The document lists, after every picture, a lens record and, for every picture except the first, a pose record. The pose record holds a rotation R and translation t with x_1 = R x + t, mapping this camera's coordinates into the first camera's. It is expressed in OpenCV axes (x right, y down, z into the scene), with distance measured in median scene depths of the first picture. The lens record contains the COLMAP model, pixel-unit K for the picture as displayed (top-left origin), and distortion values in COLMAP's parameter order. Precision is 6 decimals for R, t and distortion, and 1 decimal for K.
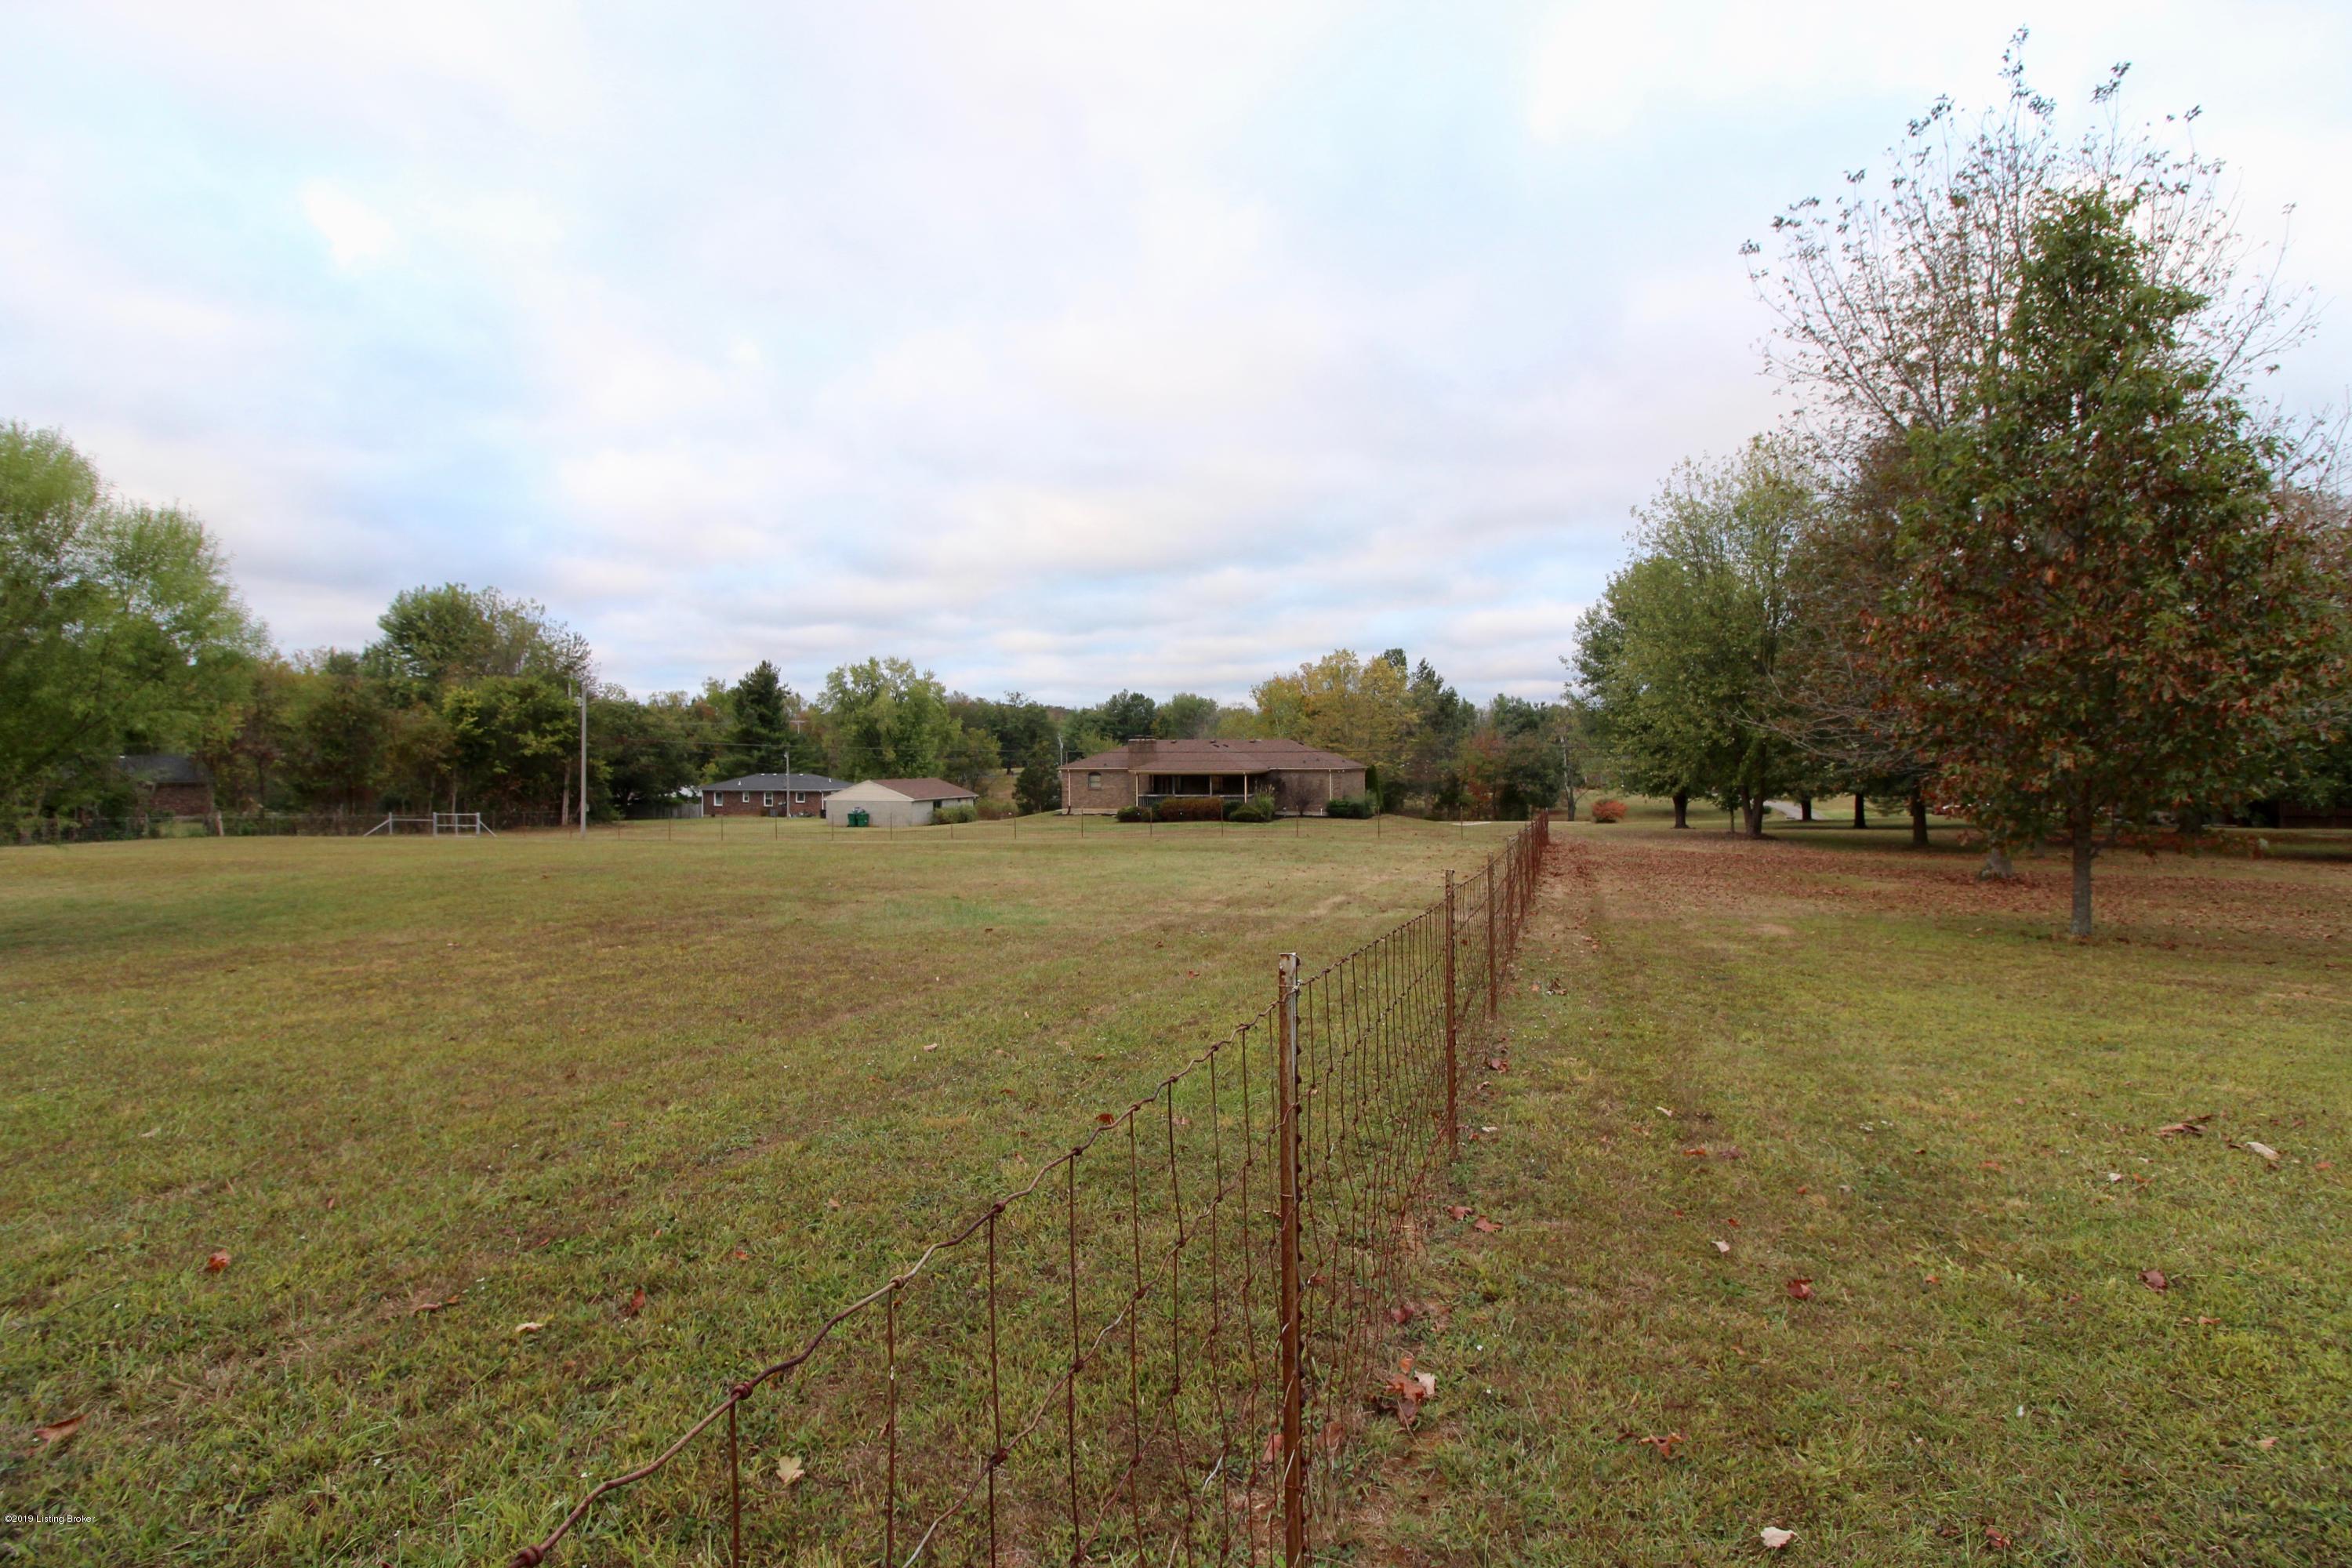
lens RADIAL K [[1080.1, 0, 1176.8], [0, 1080.1, 780.4], [0, 0, 1]] dist [-0.001051, -0.000189]
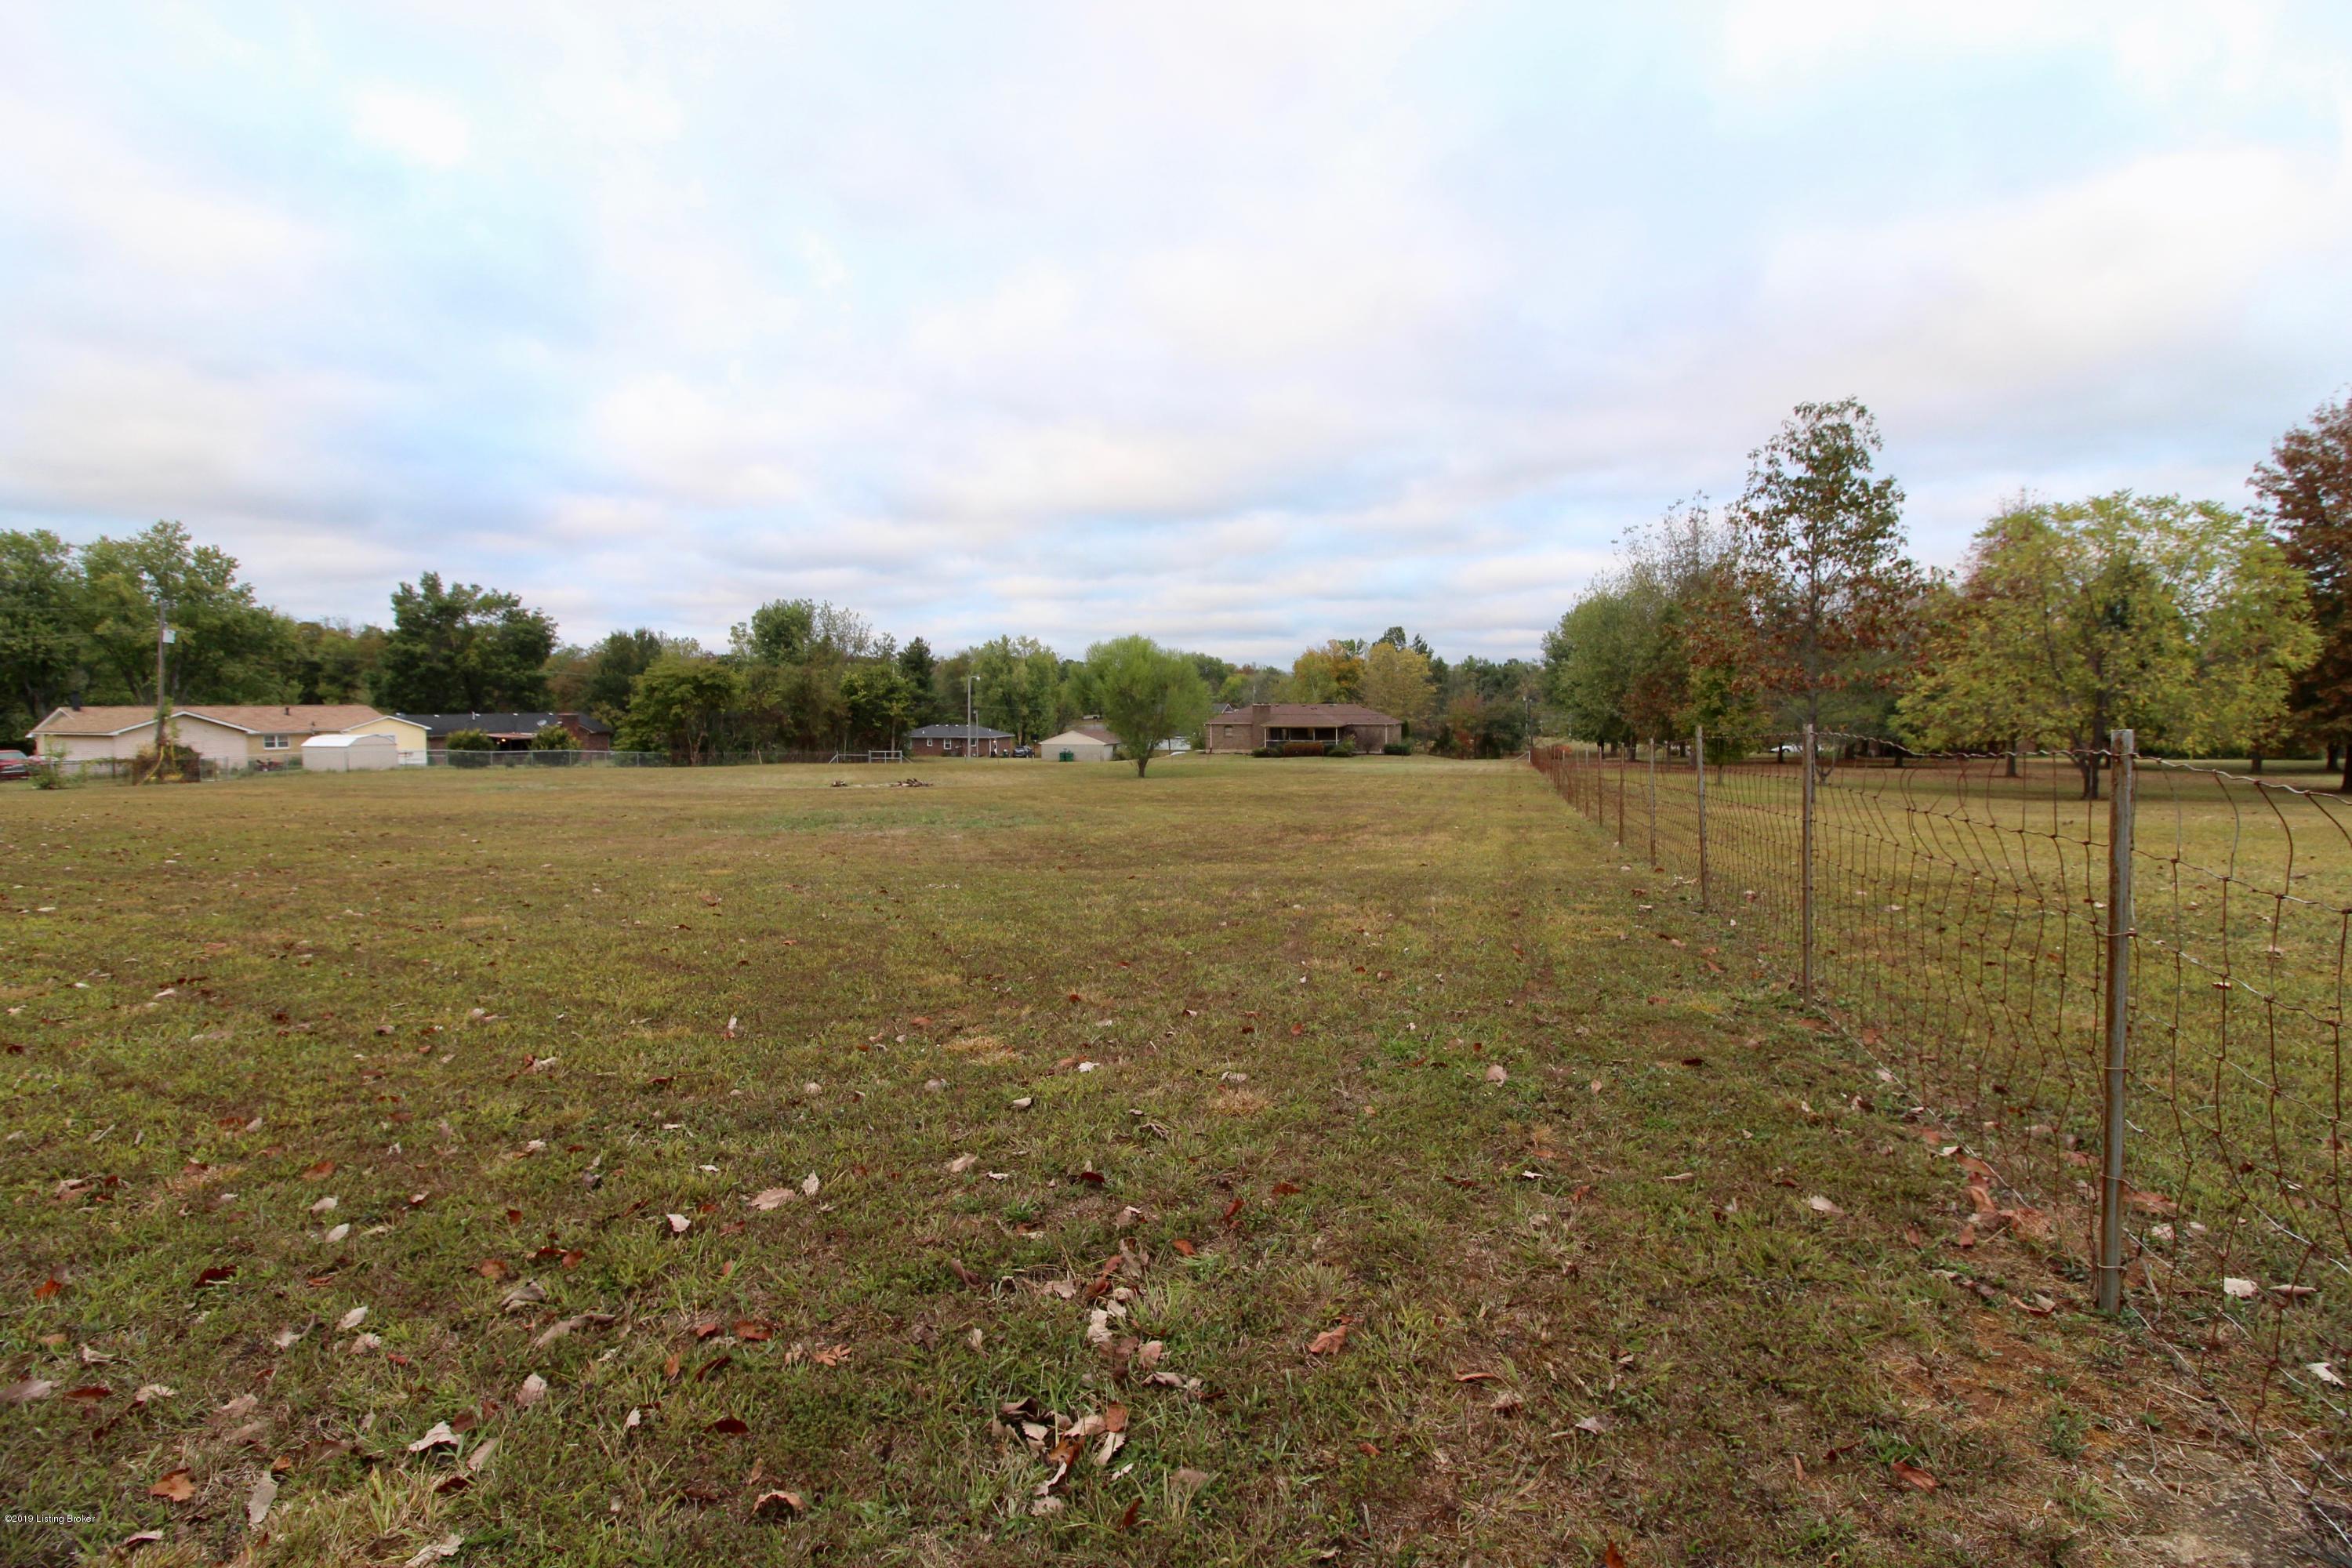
lens RADIAL K [[1080.1, 0, 1174.0], [0, 1080.1, 787.2], [0, 0, 1]] dist [-0.001051, -0.000189]
pose [[0.999264, -0.000490, 0.038366, -0.174619], [-0.001609, 0.998503, 0.054679, -0.003227], [-0.038336, -0.054700, 0.997767, -0.434764]]
